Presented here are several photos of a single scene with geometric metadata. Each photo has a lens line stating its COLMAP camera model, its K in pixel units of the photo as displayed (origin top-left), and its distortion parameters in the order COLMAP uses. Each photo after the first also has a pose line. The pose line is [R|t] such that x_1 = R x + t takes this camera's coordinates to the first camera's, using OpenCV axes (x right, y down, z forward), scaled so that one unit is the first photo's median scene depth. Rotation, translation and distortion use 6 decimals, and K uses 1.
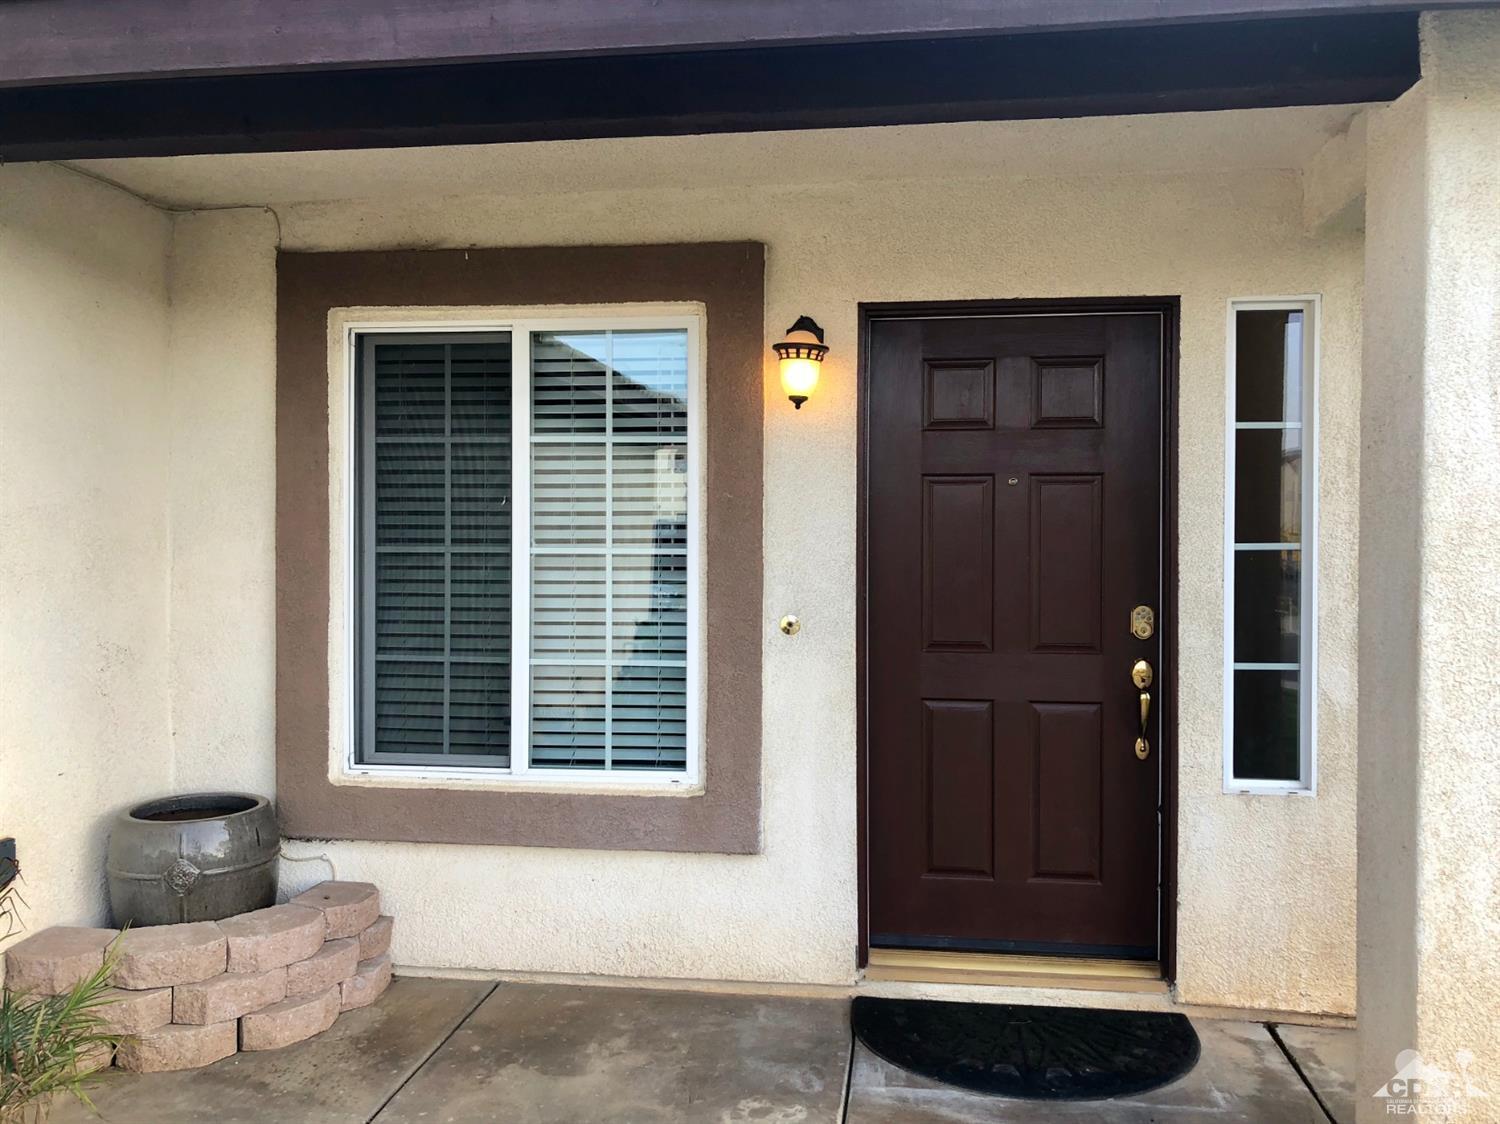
lens RADIAL K [[1234.5, 0, 749.5], [0, 1234.5, 561.1], [0, 0, 1]] dist [0.063990, -0.063183]
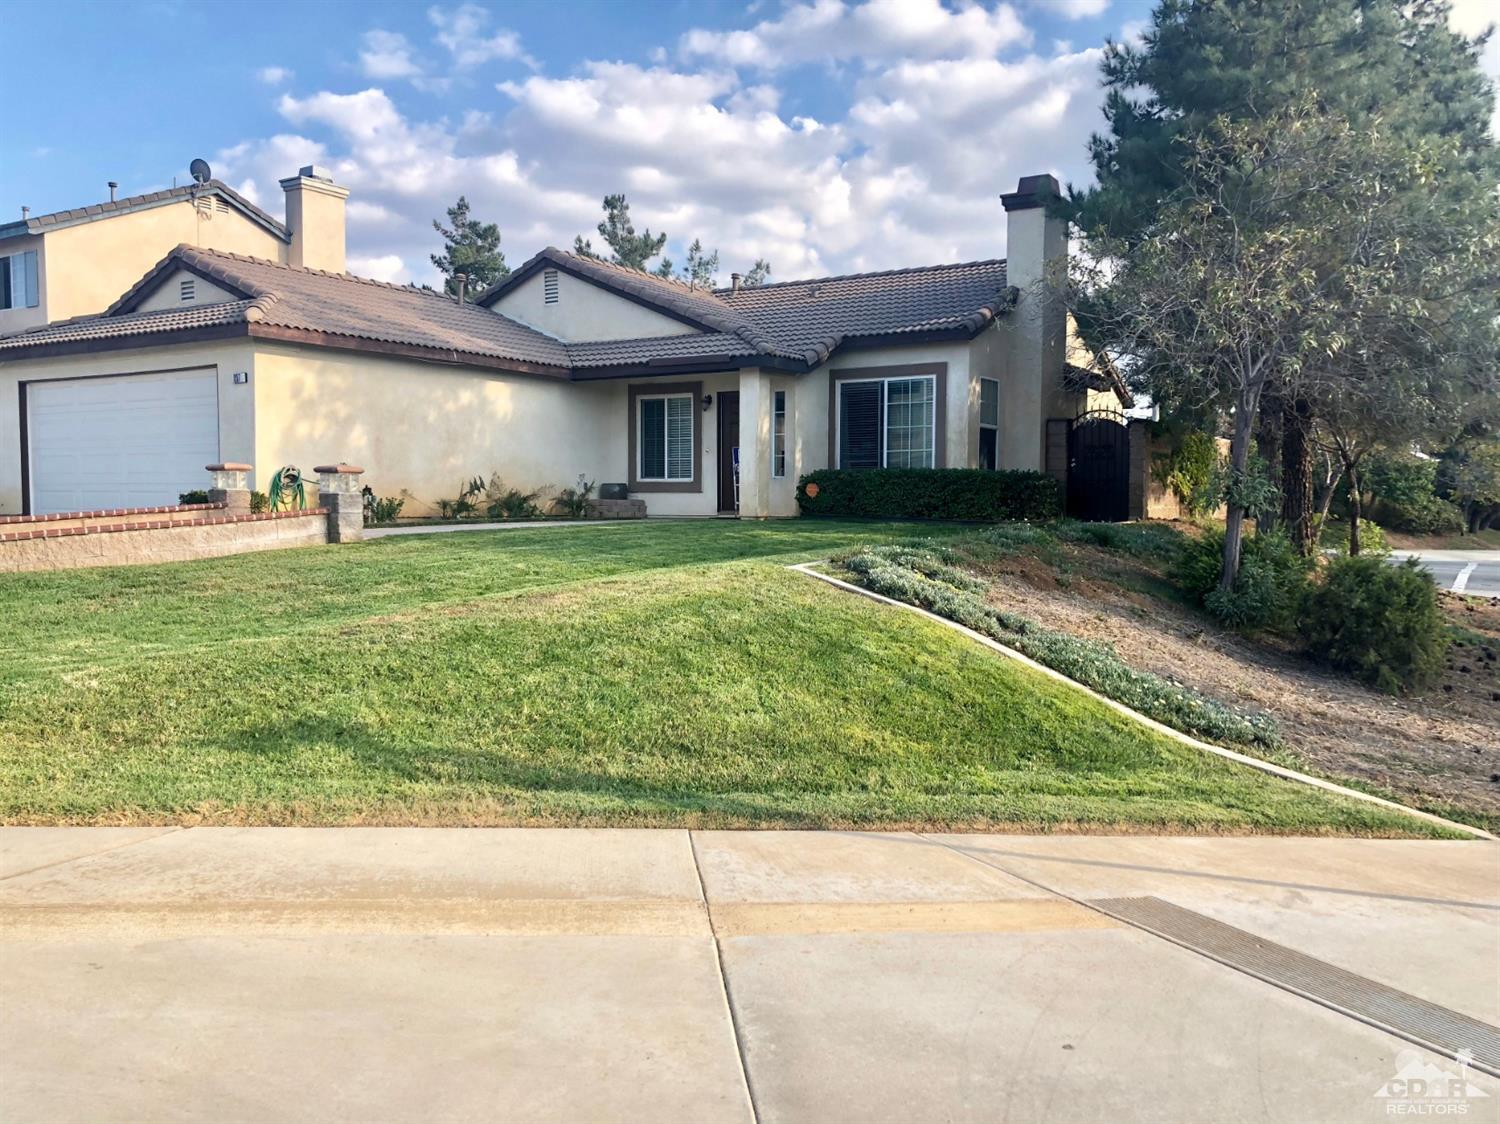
lens RADIAL K [[1234.5, 0, 740.6], [0, 1234.5, 566.6], [0, 0, 1]] dist [0.063990, -0.063183]
pose [[0.911511, 0.029100, -0.410246, 2.379514], [-0.006968, 0.998443, 0.055341, 0.254143], [0.411218, -0.047586, 0.910294, -3.878644]]
